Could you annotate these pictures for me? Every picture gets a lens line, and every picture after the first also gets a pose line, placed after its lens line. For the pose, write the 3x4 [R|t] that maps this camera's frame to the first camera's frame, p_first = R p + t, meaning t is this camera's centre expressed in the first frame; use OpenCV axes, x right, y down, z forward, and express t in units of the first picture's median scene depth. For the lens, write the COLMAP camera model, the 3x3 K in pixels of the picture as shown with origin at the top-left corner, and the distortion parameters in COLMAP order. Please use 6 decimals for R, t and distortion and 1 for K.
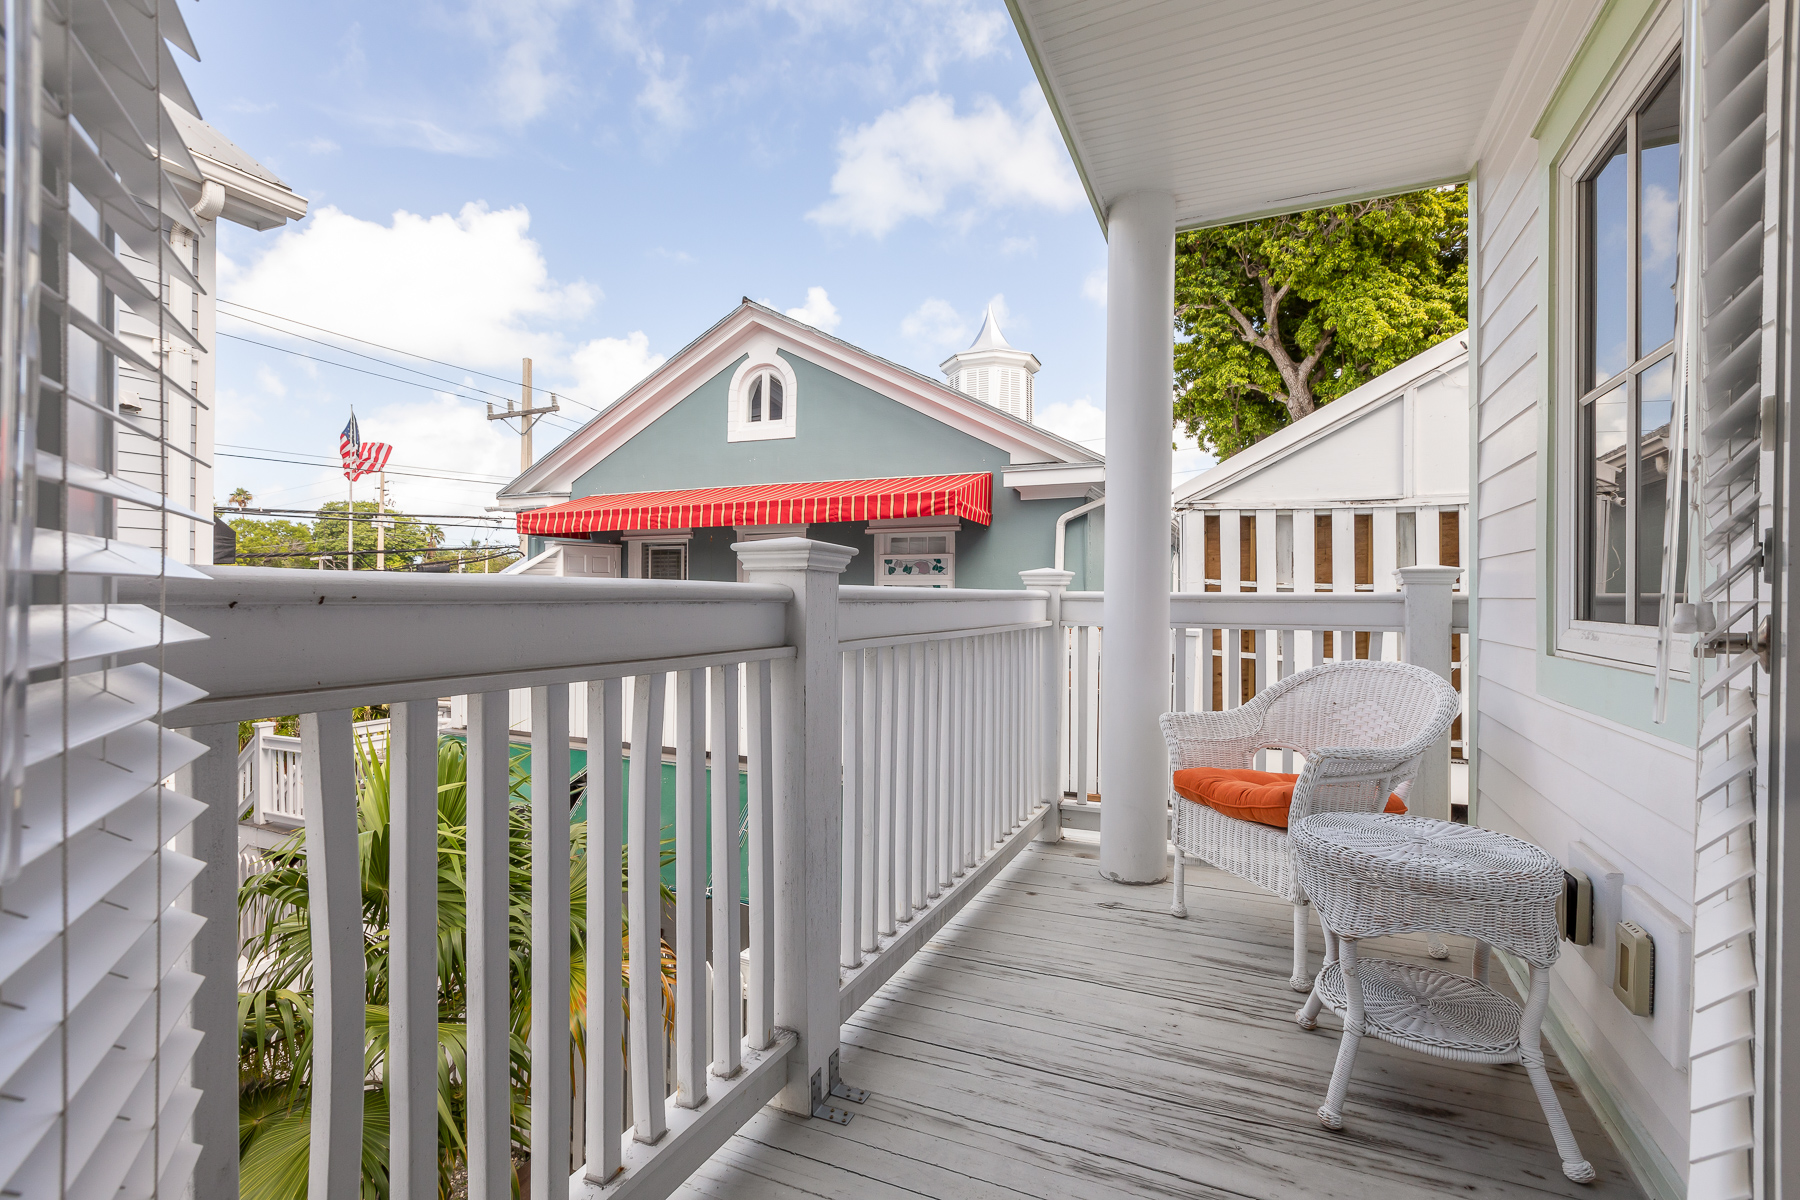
lens RADIAL K [[796.3, 0, 895.4], [0, 796.3, 596.0], [0, 0, 1]] dist [0.004382, -0.001025]
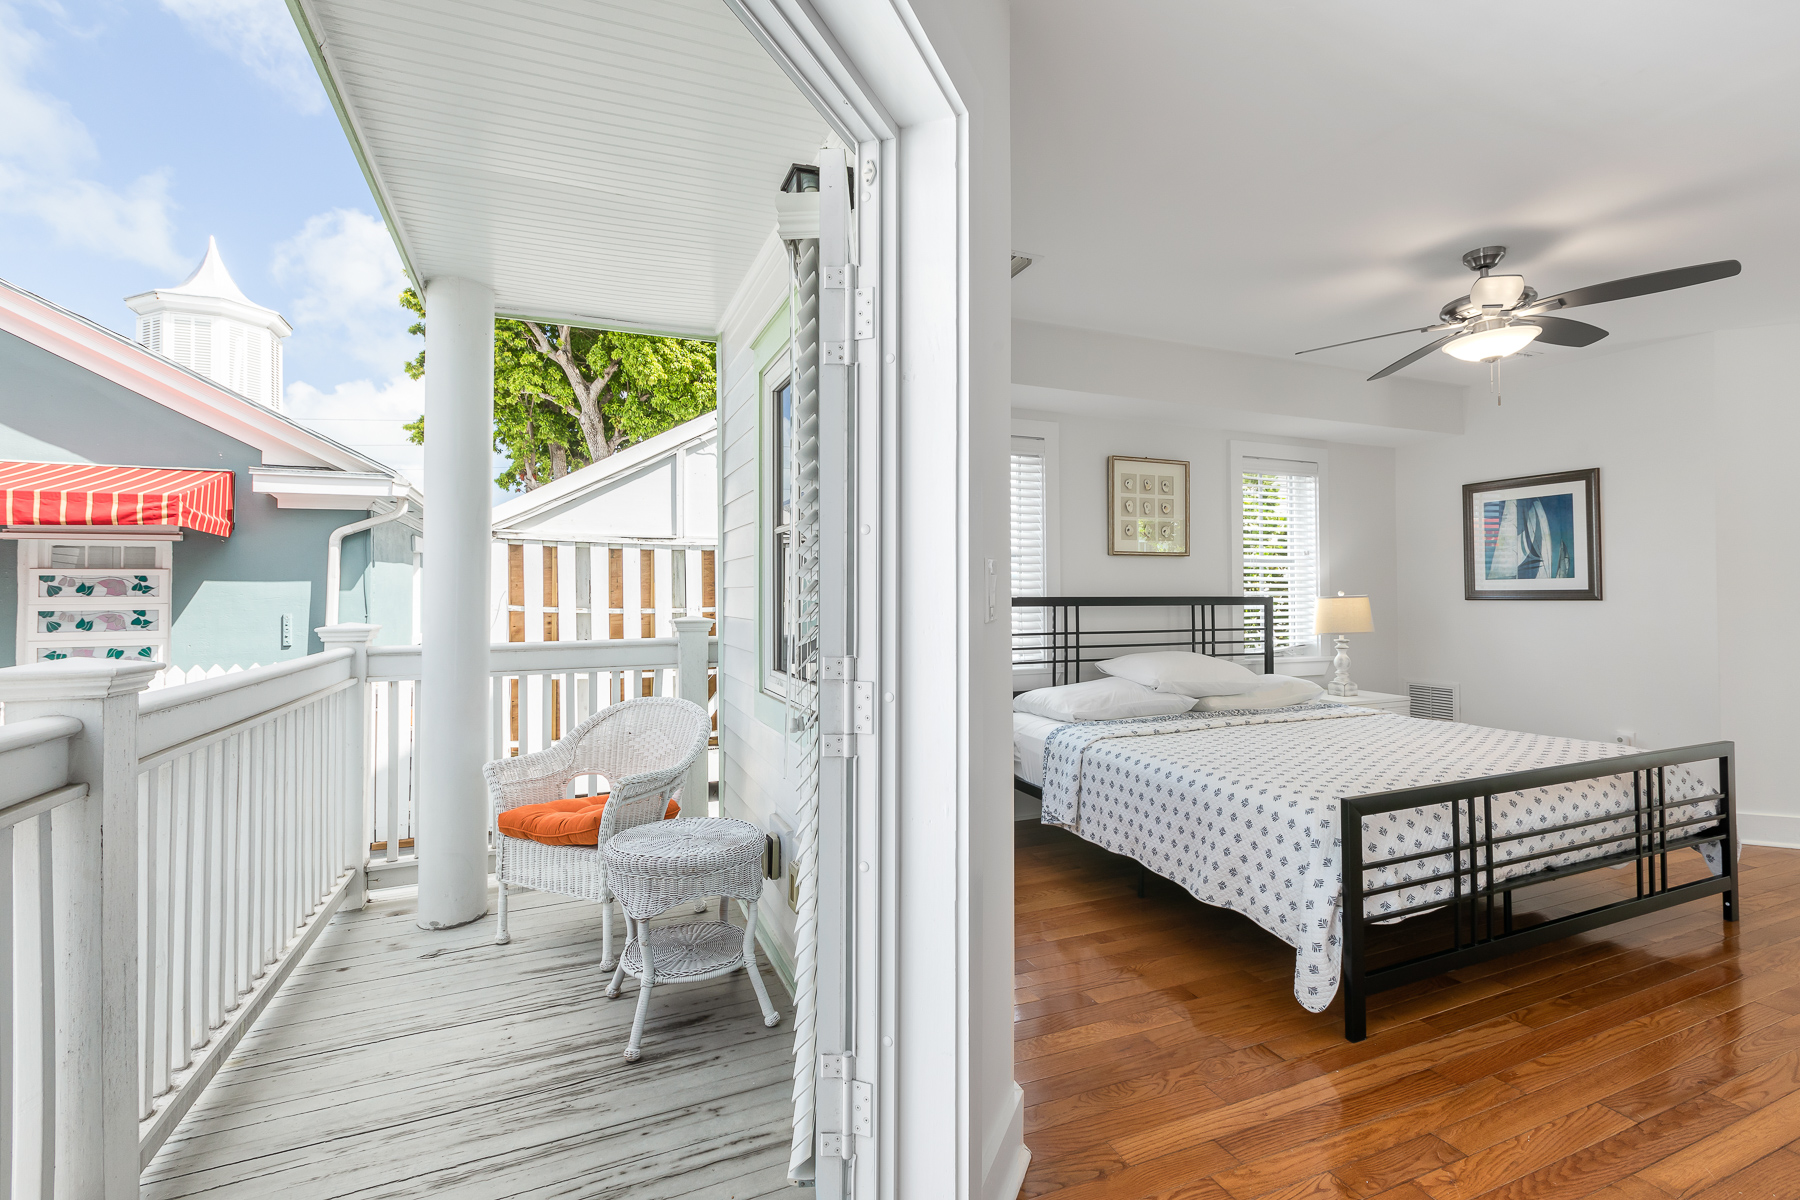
lens RADIAL K [[796.3, 0, 895.4], [0, 796.3, 596.0], [0, 0, 1]] dist [0.004382, -0.001025]
pose [[0.671309, -0.002585, 0.741173, -0.102715], [0.005068, 0.999987, -0.001103, -0.081164], [-0.741160, 0.004497, 0.671313, -0.160950]]
